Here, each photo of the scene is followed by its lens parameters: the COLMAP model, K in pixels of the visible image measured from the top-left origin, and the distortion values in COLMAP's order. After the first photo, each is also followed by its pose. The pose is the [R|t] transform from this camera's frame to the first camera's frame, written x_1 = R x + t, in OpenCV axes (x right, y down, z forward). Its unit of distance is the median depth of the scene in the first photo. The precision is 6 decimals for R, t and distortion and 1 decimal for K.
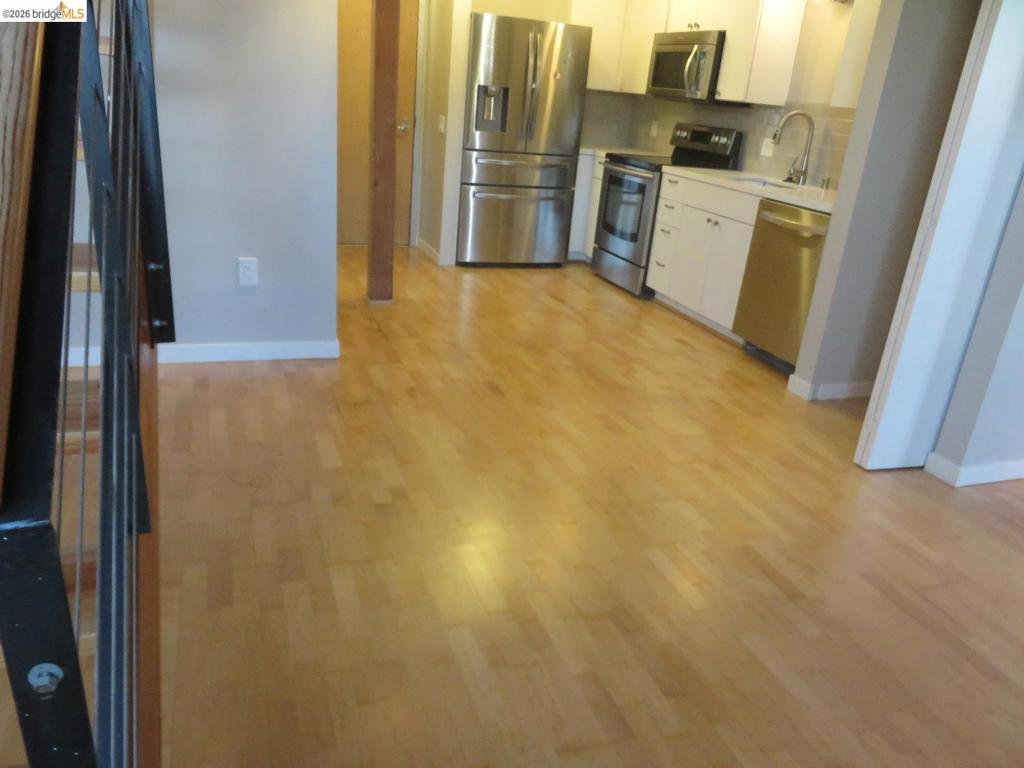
lens RADIAL K [[771.5, 0, 521.1], [0, 771.5, 391.0], [0, 0, 1]] dist [-0.020009, 0.012378]
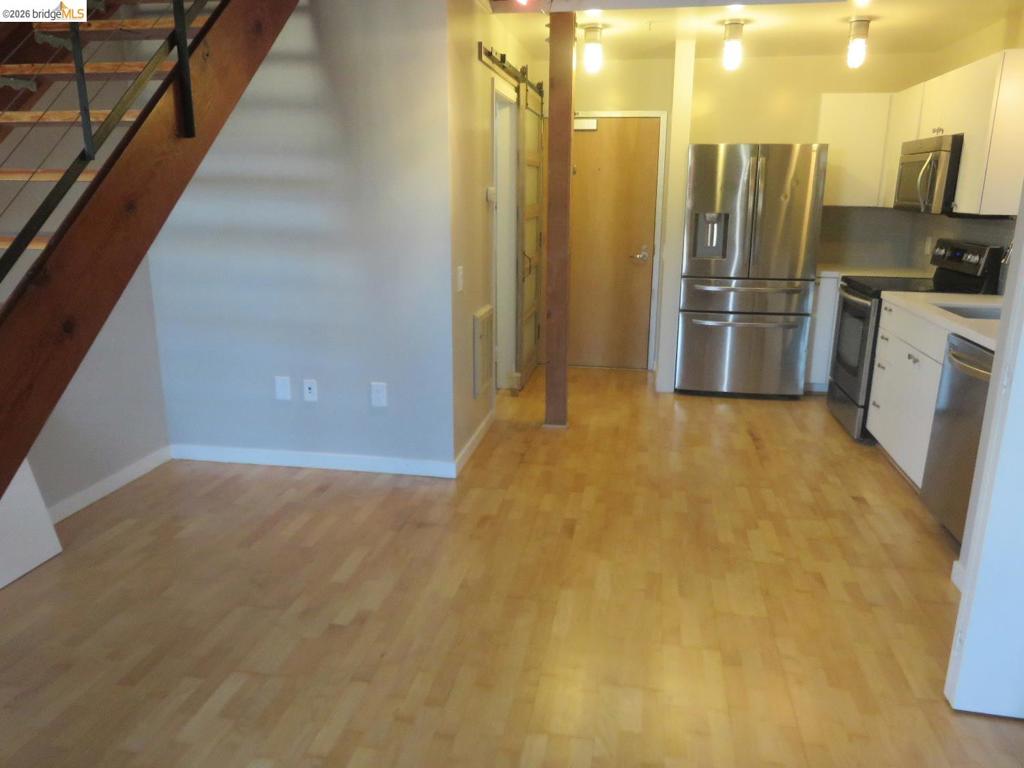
lens RADIAL K [[771.5, 0, 516.1], [0, 771.5, 390.7], [0, 0, 1]] dist [-0.020009, 0.012378]
pose [[0.864461, 0.046889, -0.500508, 0.295891], [-0.117773, 0.986821, -0.110966, -0.044375], [0.488709, 0.154872, 0.858591, 0.091384]]
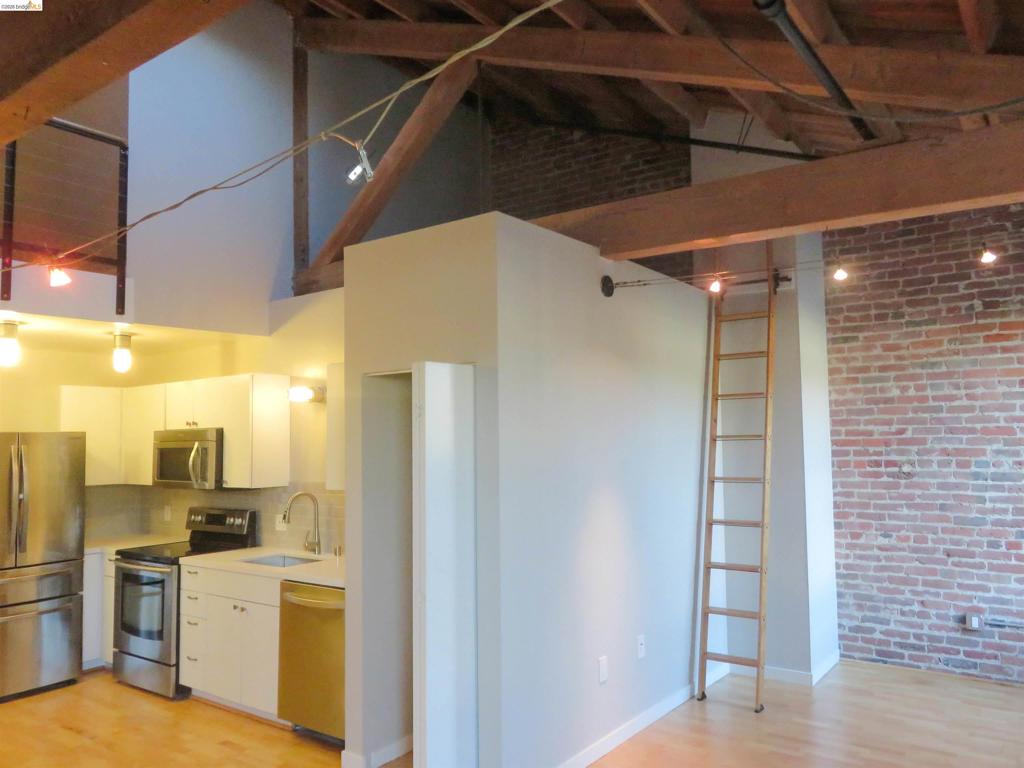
lens RADIAL K [[771.5, 0, 513.5], [0, 771.5, 383.3], [0, 0, 1]] dist [-0.020009, 0.012378]
pose [[0.833775, -0.066280, 0.548111, 0.016454], [0.287550, 0.899621, -0.328629, -0.050880], [-0.471311, 0.431612, 0.769141, -0.070153]]
